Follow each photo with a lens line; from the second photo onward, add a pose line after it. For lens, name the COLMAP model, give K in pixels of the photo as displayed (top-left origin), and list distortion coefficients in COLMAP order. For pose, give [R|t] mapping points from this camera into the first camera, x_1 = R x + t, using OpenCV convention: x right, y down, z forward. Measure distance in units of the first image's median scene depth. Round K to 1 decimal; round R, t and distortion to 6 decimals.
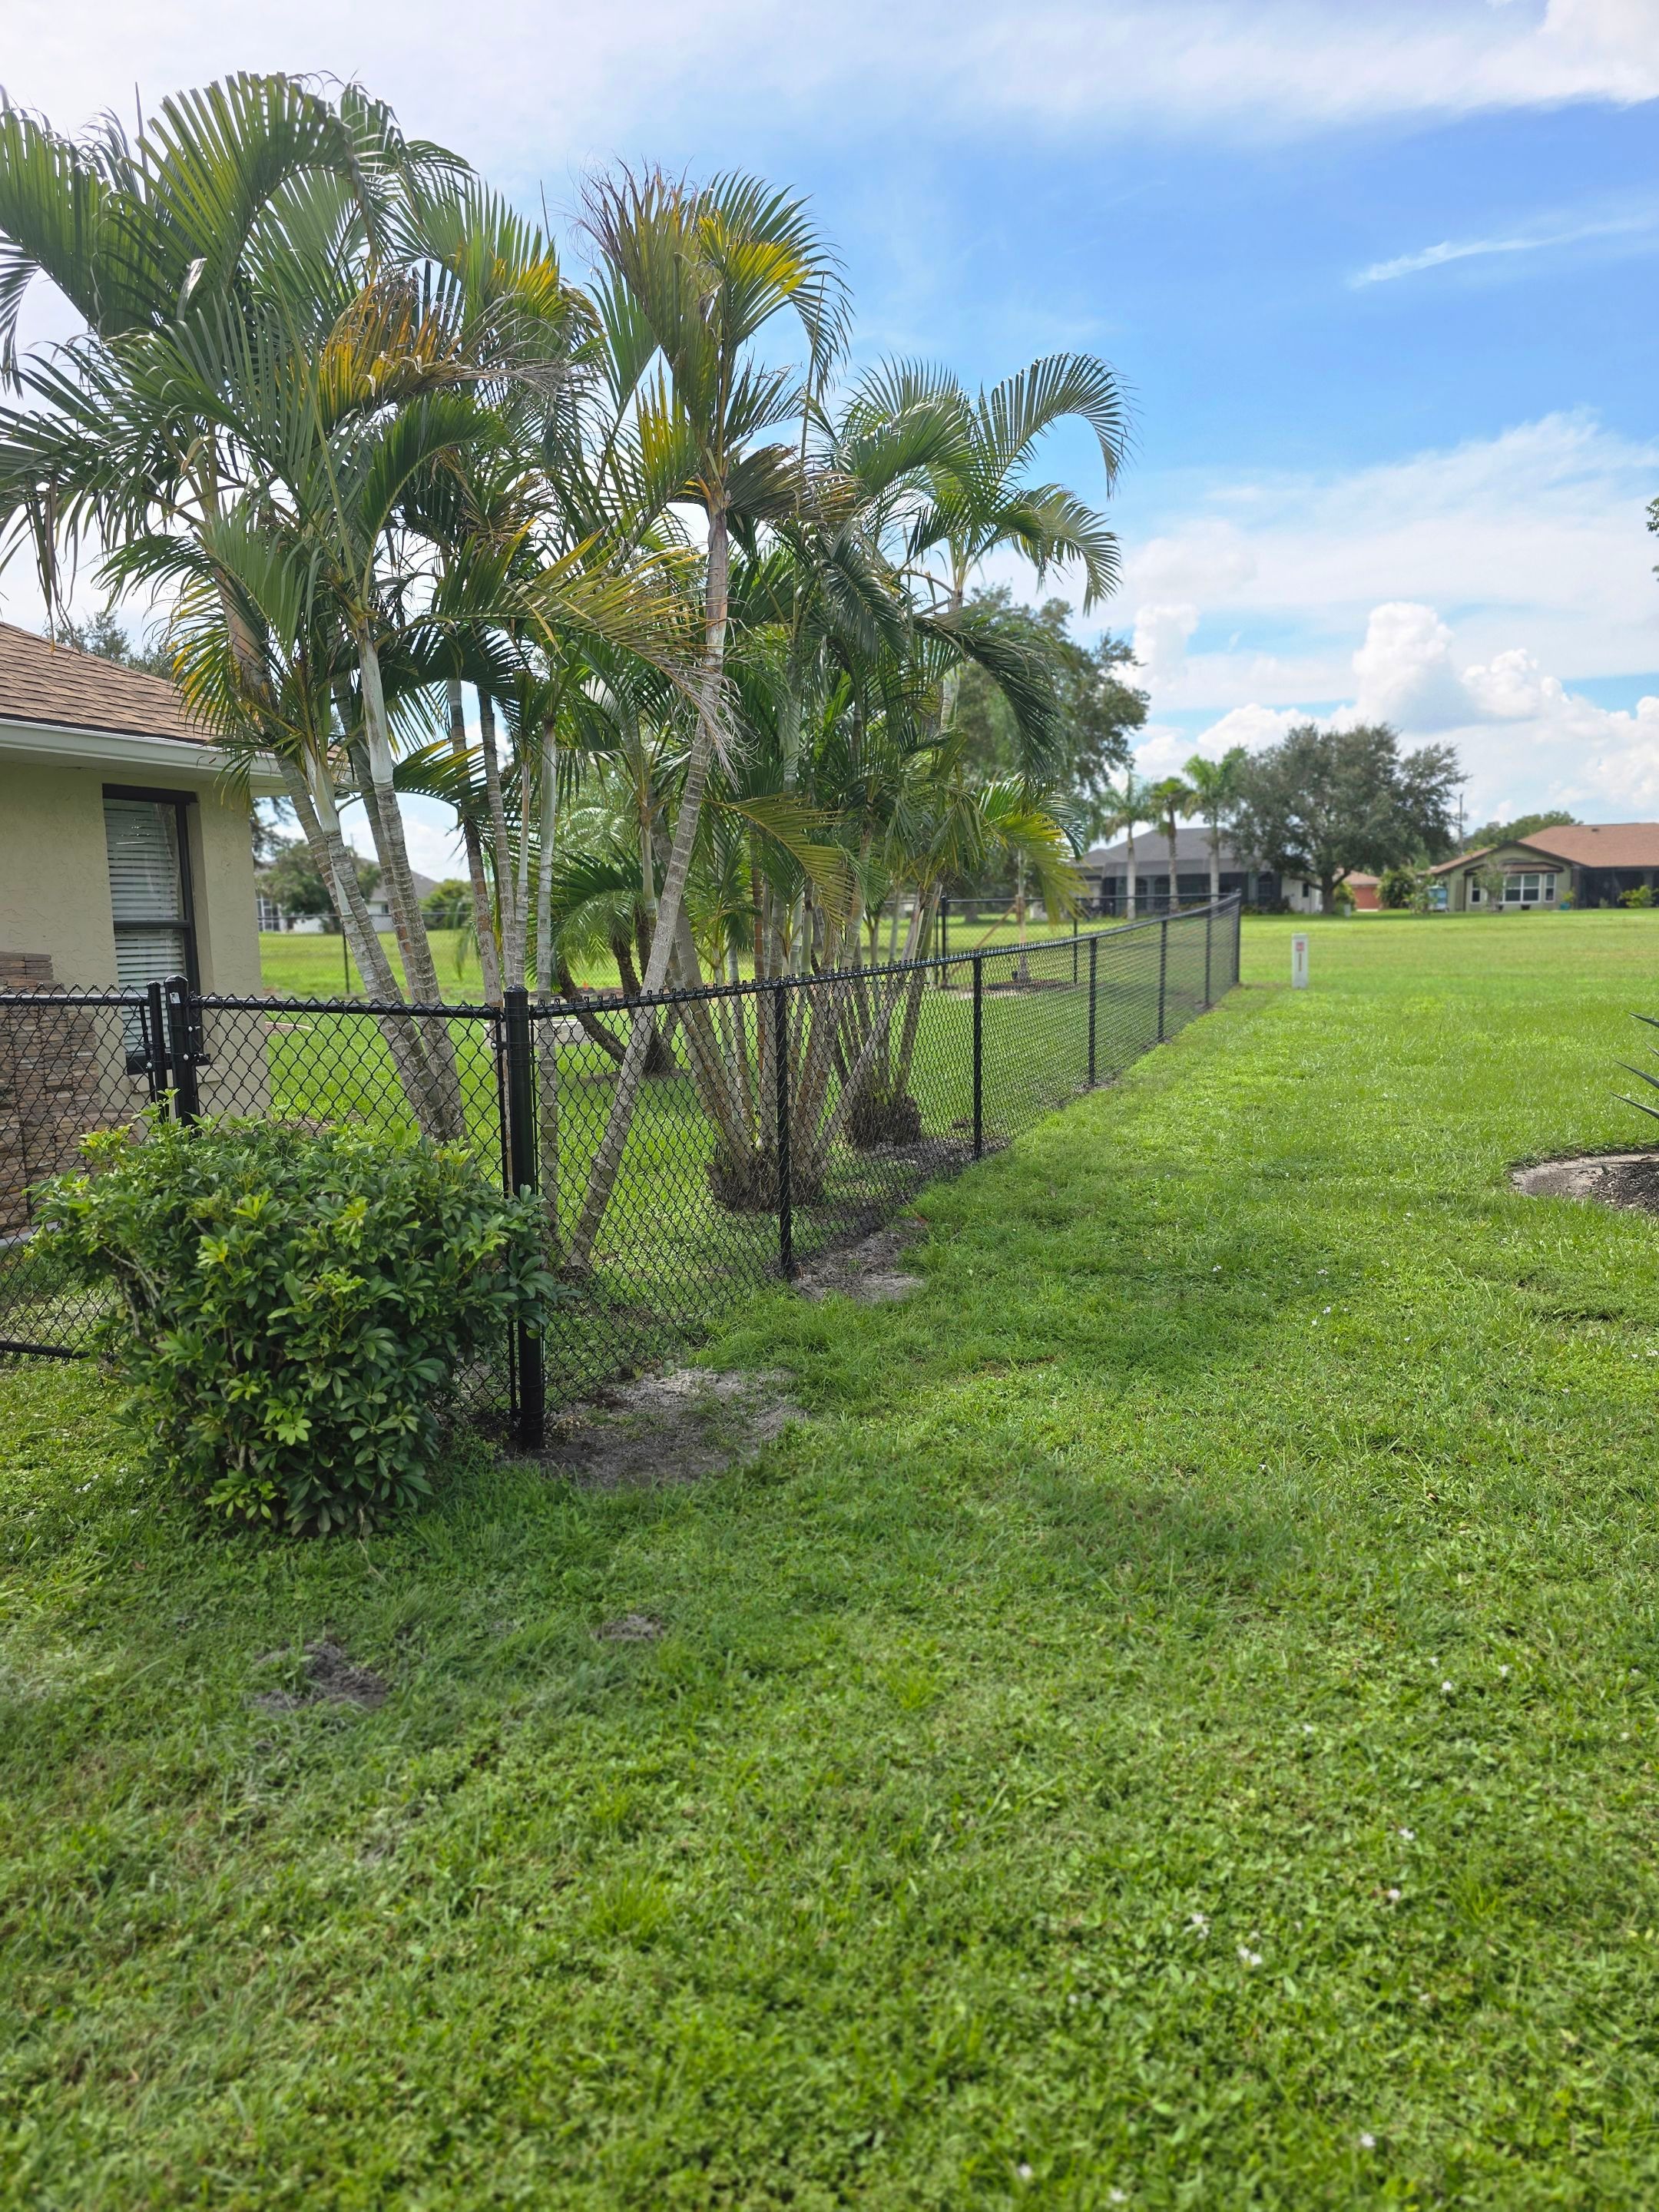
lens RADIAL K [[1514.0, 0, 841.0], [0, 1514.0, 1100.2], [0, 0, 1]] dist [0.059544, -0.064016]
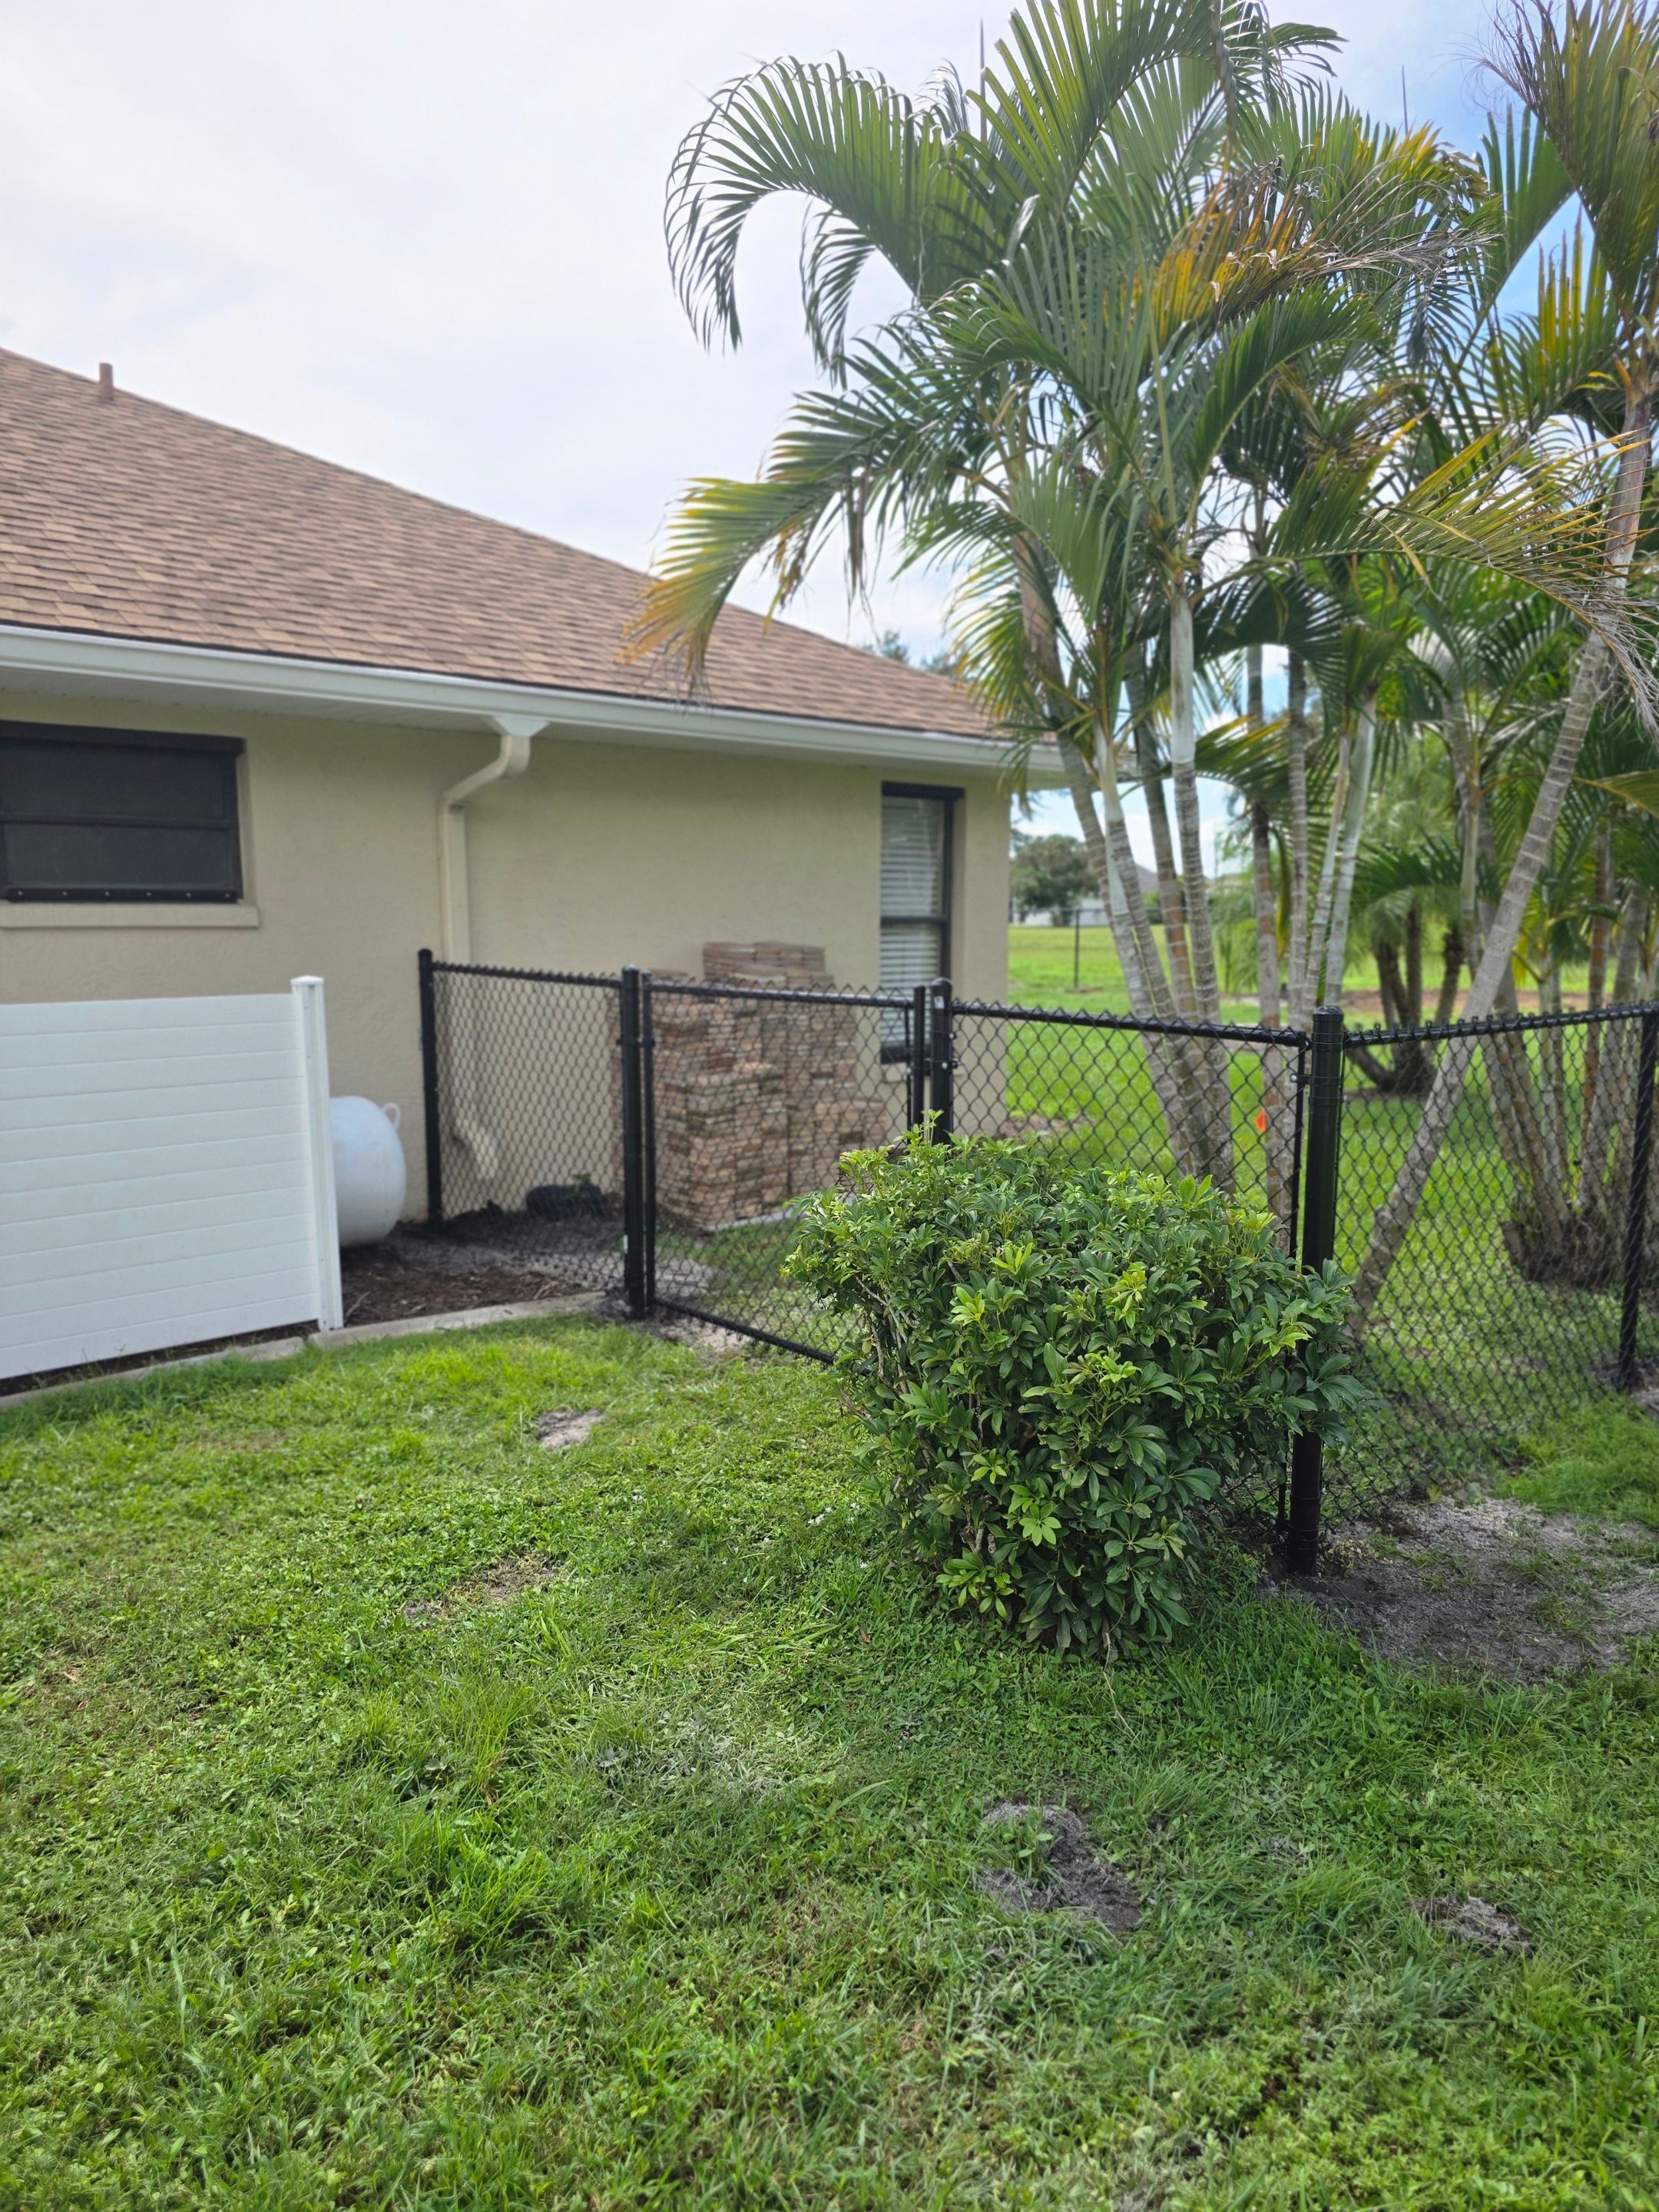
lens RADIAL K [[1460.8, 0, 792.5], [0, 1460.8, 1110.1], [0, 0, 1]] dist [0.075250, -0.053080]
pose [[0.880232, 0.083530, -0.467135, -0.110383], [-0.076617, 0.996487, 0.033813, -0.029733], [0.468318, 0.006028, 0.883539, 0.200477]]
